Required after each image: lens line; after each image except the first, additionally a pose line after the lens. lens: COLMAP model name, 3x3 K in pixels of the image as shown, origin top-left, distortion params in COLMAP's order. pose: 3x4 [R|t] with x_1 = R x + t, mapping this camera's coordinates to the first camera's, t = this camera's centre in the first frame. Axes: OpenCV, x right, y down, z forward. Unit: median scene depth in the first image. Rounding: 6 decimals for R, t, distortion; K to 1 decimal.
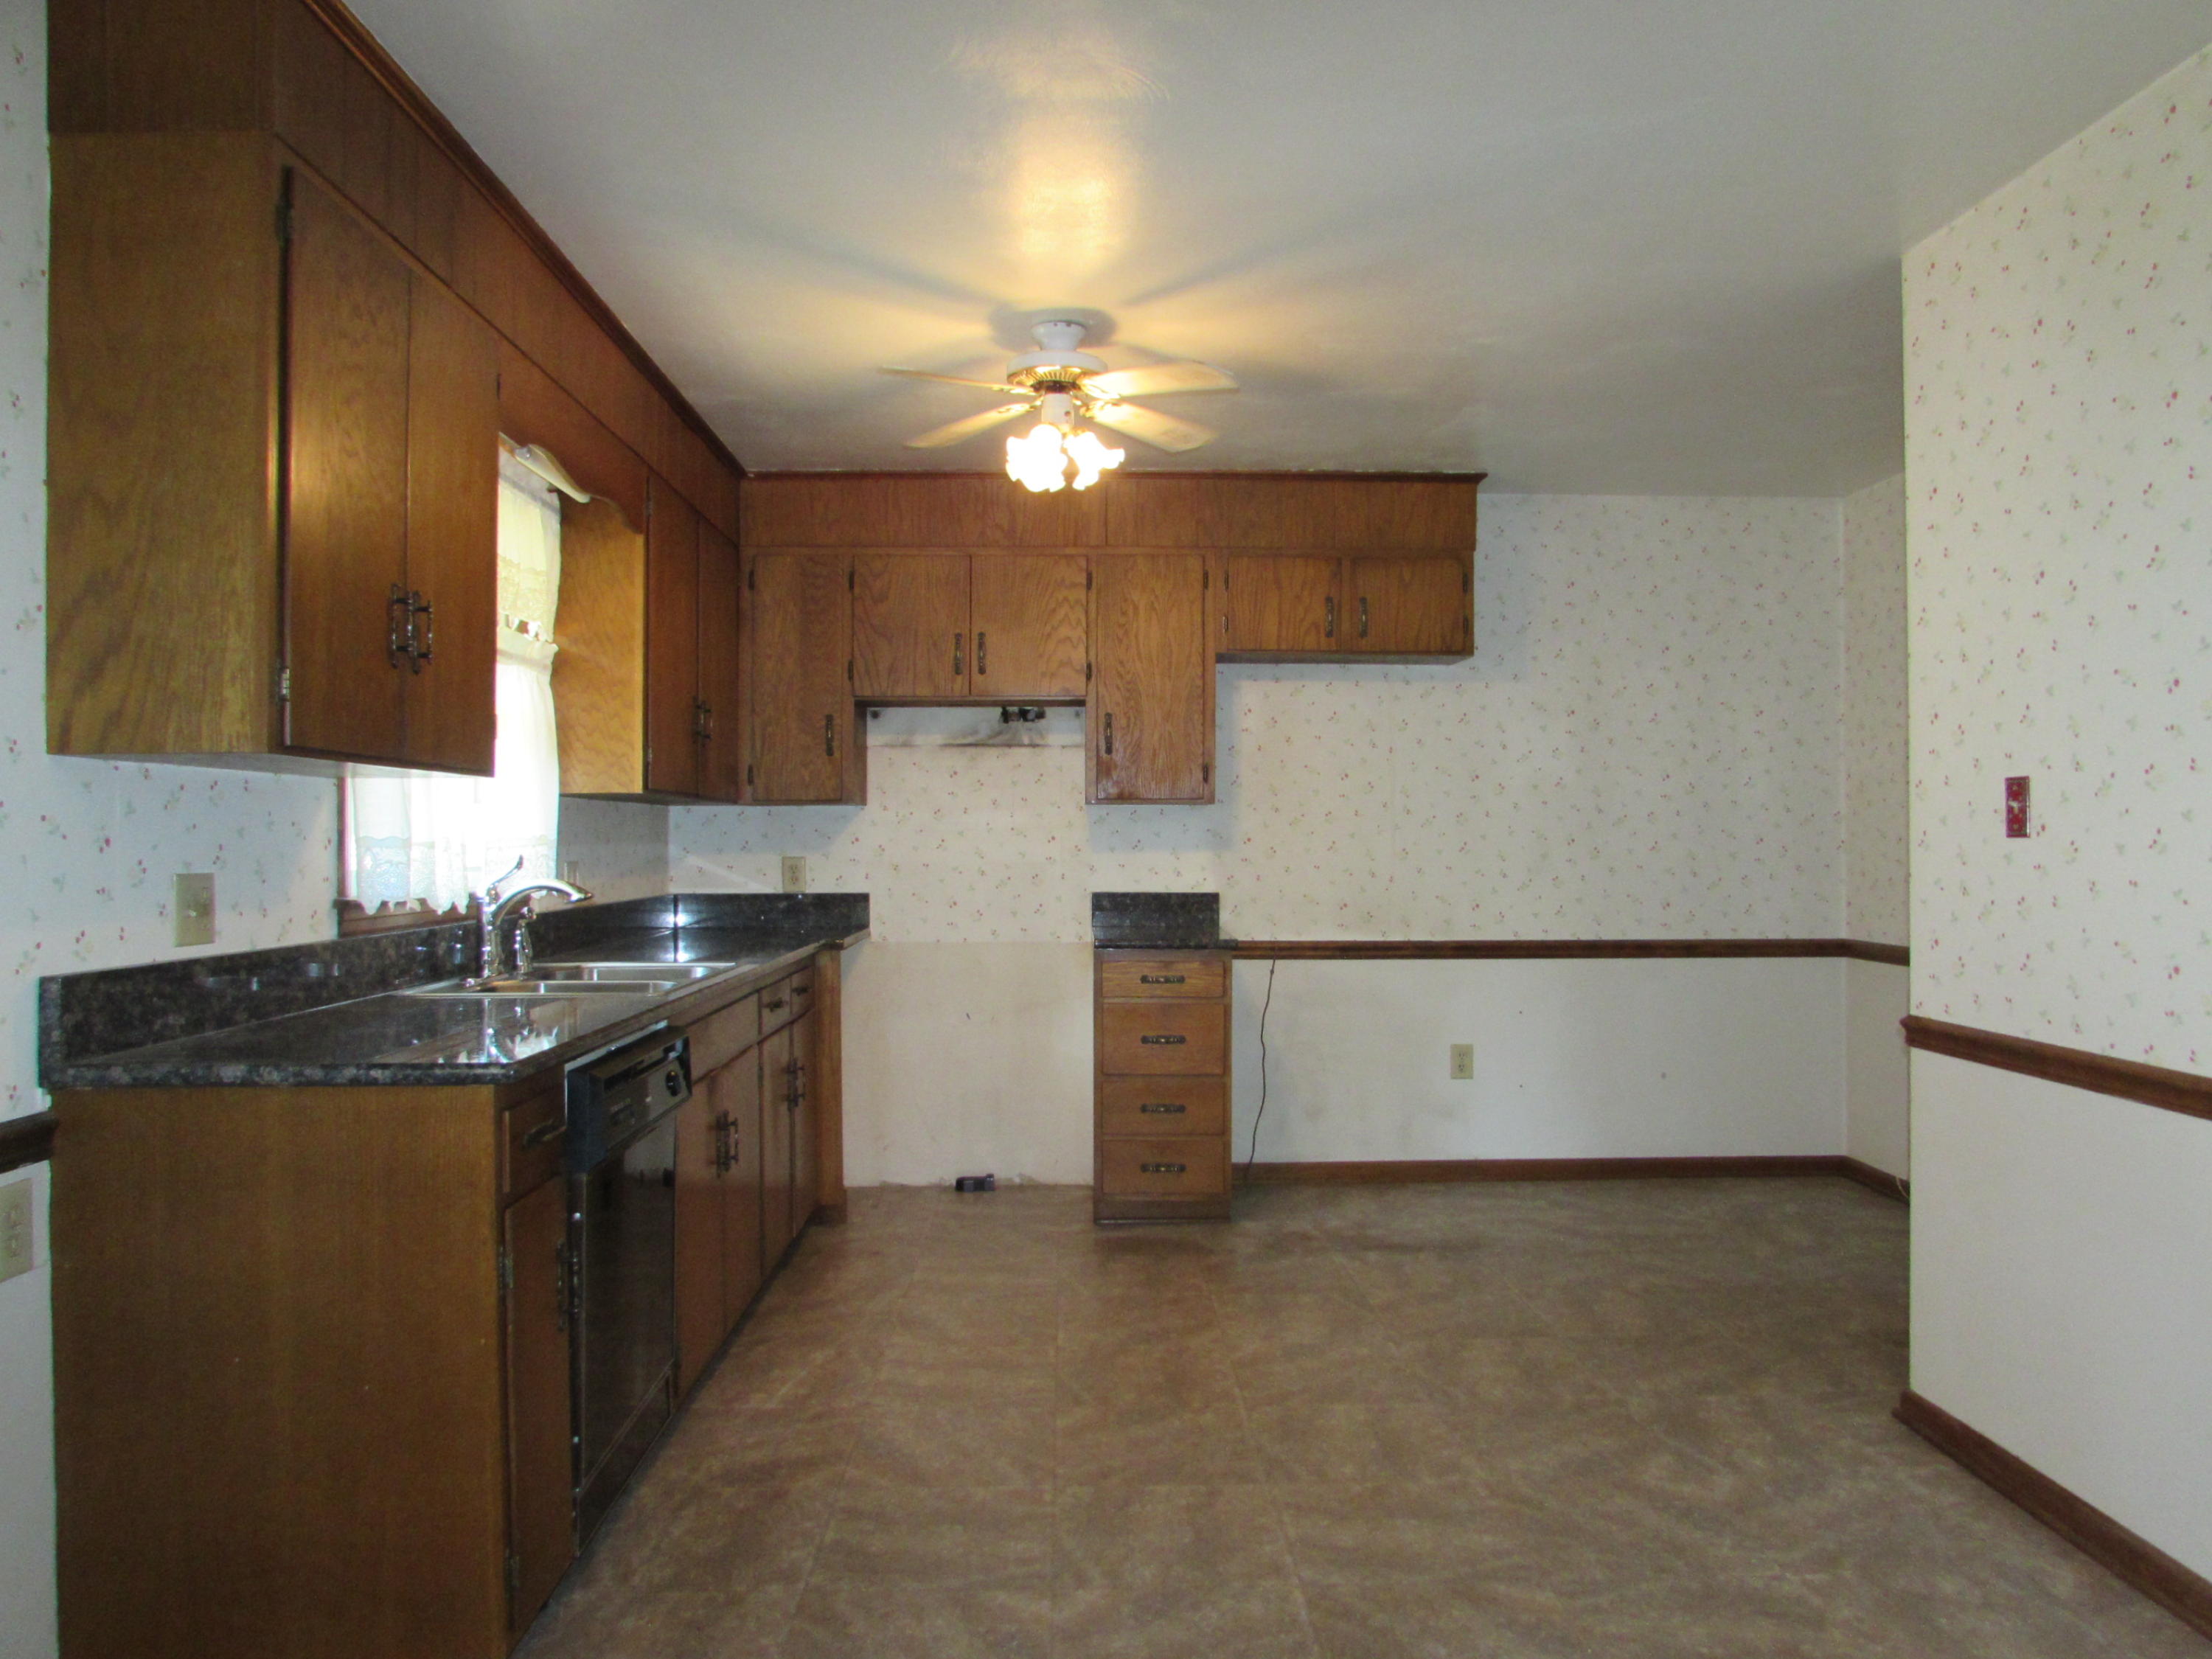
lens RADIAL K [[1569.4, 0, 1120.3], [0, 1569.4, 846.1], [0, 0, 1]] dist [-0.051003, 0.030394]
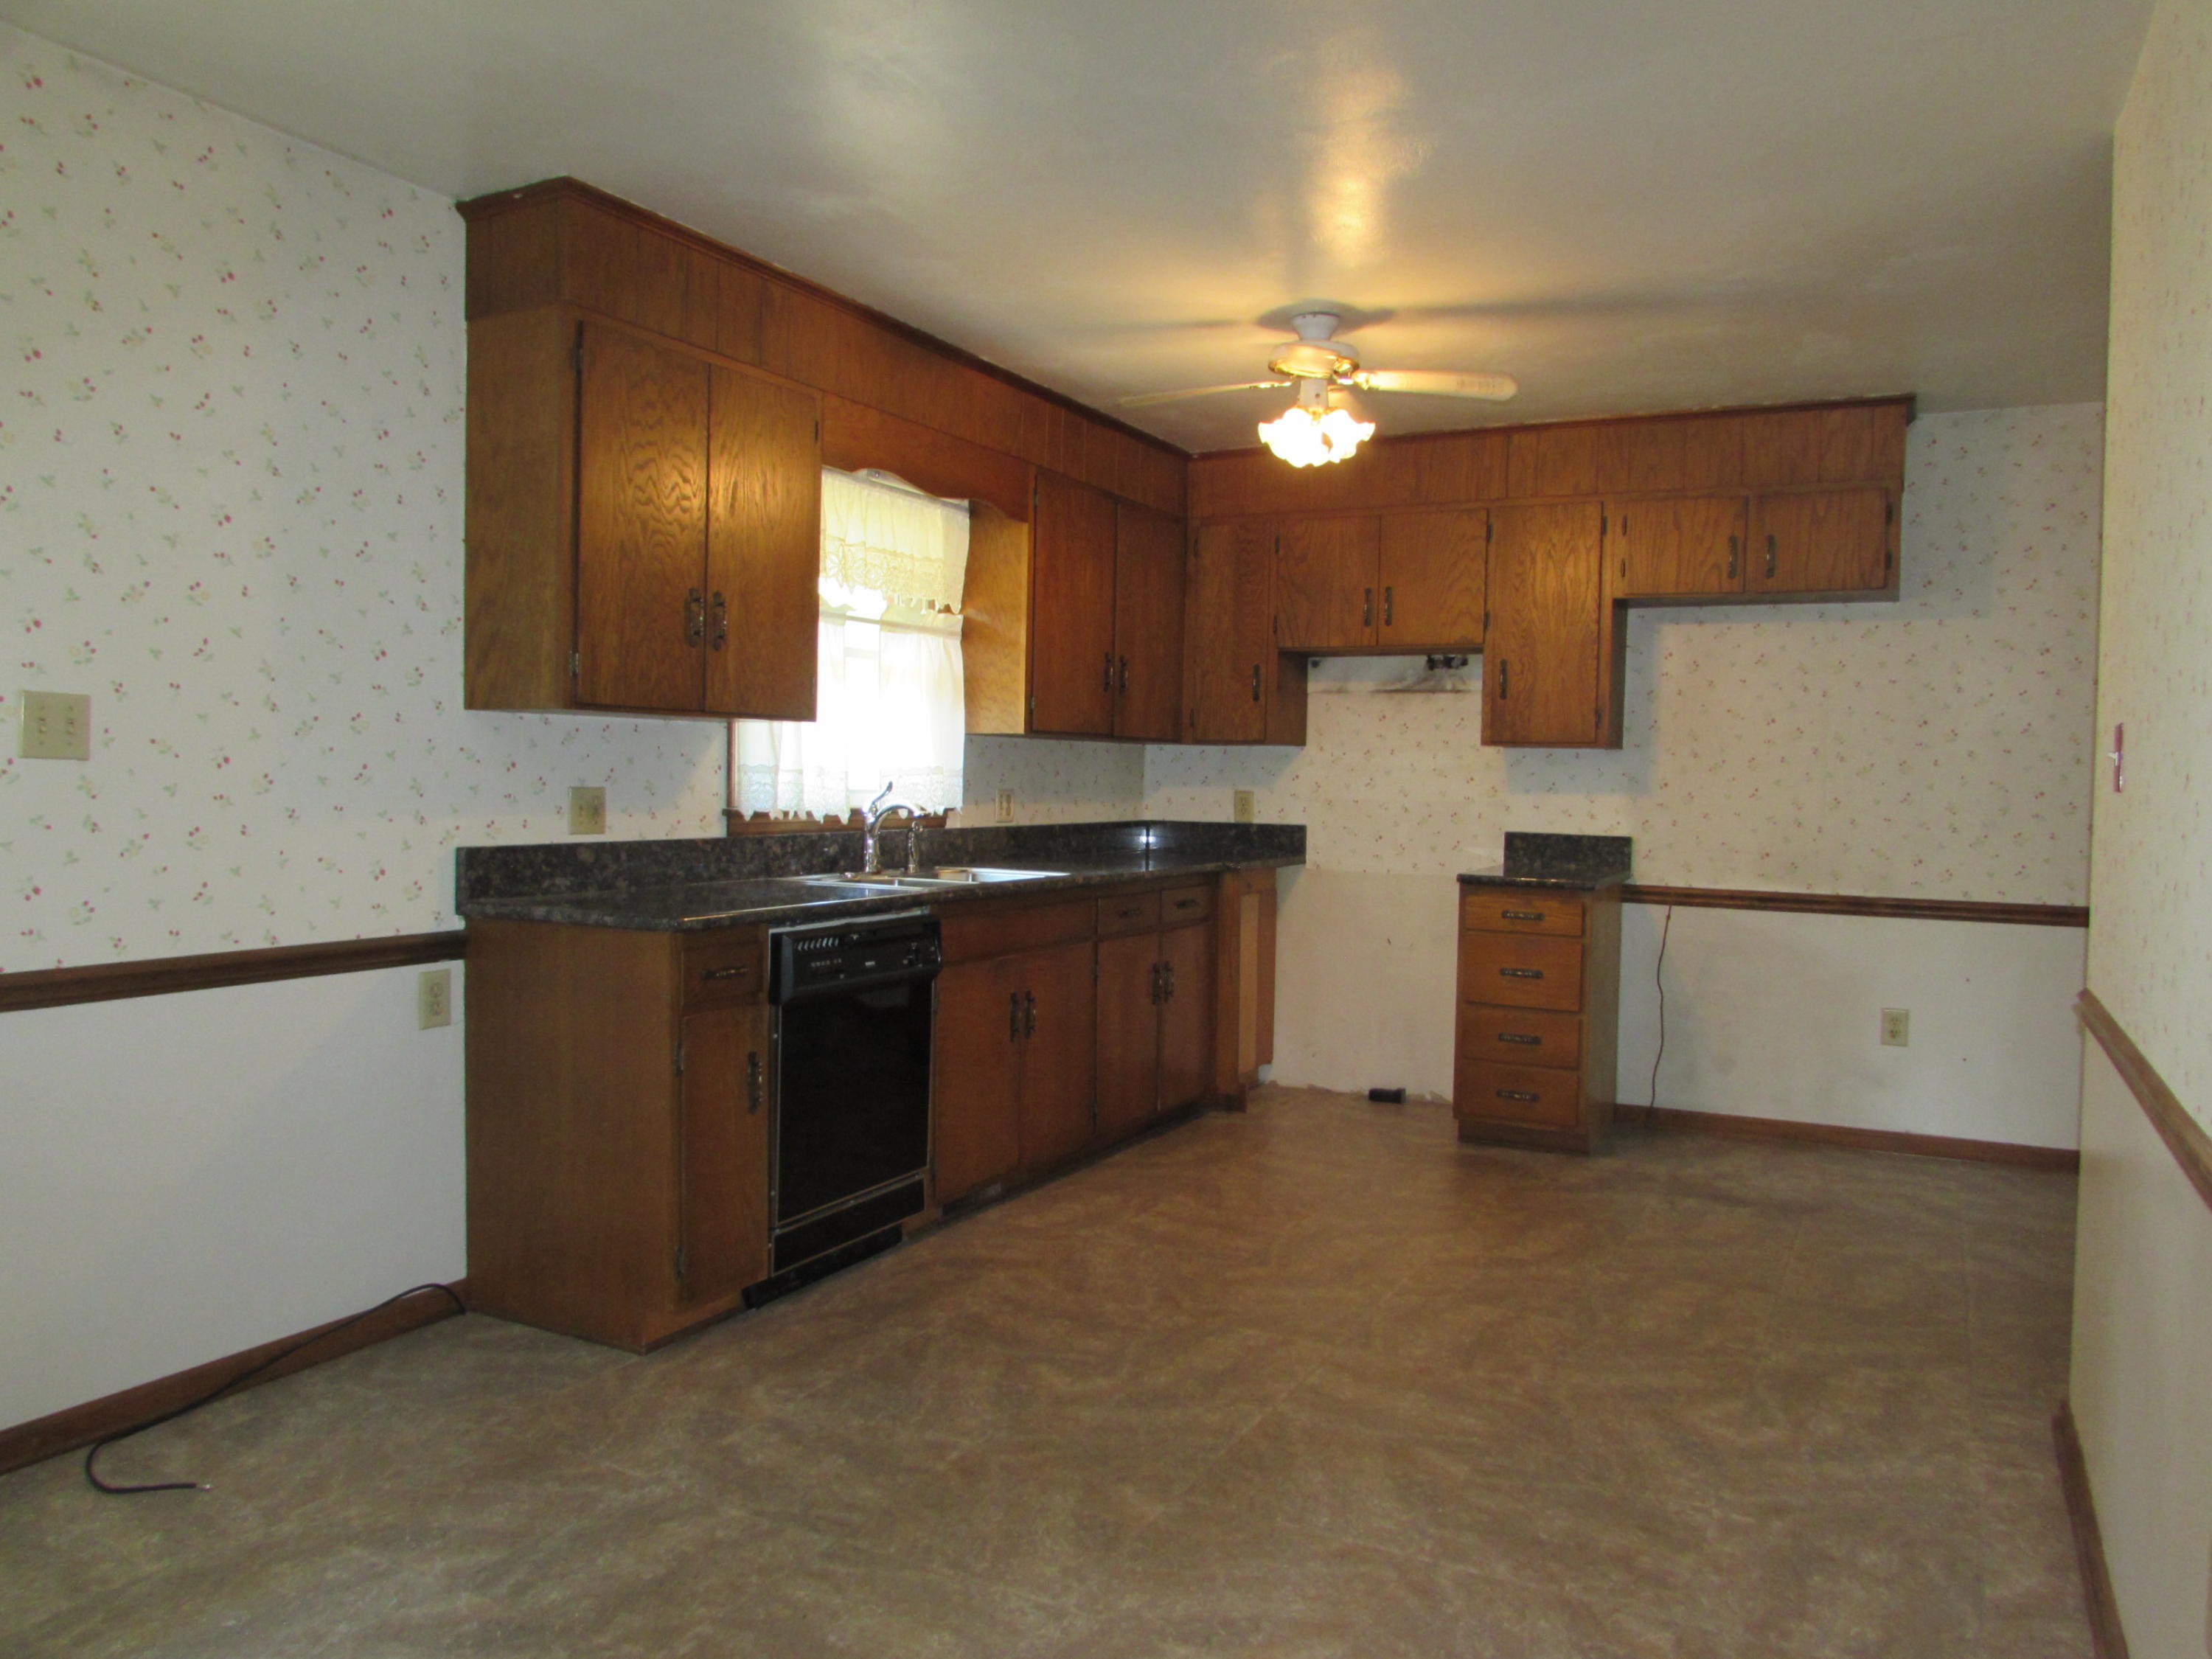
lens RADIAL K [[1569.4, 0, 1120.4], [0, 1569.4, 843.1], [0, 0, 1]] dist [-0.051003, 0.030394]
pose [[0.872666, 0.039828, -0.486691, 0.399690], [-0.021878, 0.998856, 0.042511, -0.002200], [0.487828, -0.026450, 0.872539, -0.051276]]
